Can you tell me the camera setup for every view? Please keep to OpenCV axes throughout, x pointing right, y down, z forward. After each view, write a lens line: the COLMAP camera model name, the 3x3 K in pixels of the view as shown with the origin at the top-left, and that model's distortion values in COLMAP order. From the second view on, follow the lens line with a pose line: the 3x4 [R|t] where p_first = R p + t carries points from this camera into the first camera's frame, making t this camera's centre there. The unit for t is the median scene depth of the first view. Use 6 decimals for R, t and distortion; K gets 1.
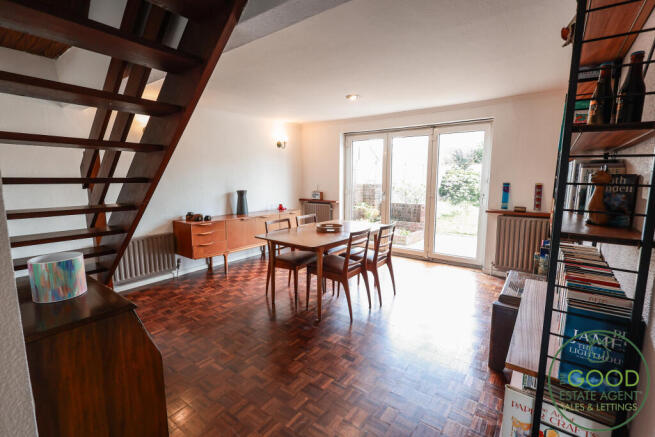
lens RADIAL K [[303.4, 0, 328.9], [0, 303.4, 215.9], [0, 0, 1]] dist [0.004106, 0.000718]
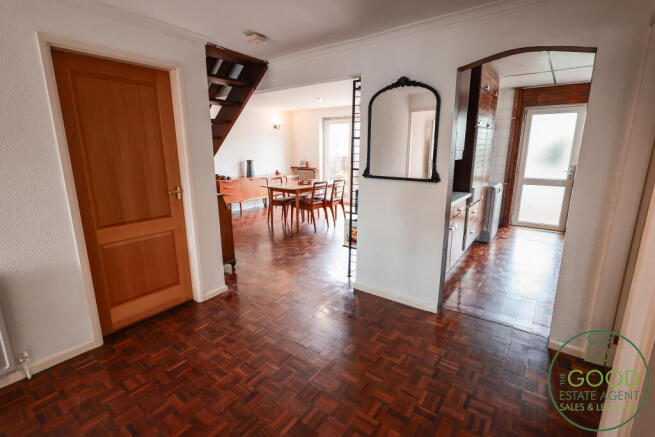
lens RADIAL K [[303.4, 0, 327.2], [0, 303.4, 220.8], [0, 0, 1]] dist [0.004106, 0.000718]
pose [[0.999972, 0.003848, -0.006384, 0.105271], [-0.003170, 0.994673, 0.103034, 0.061802], [0.006747, -0.103011, 0.994657, -0.530522]]
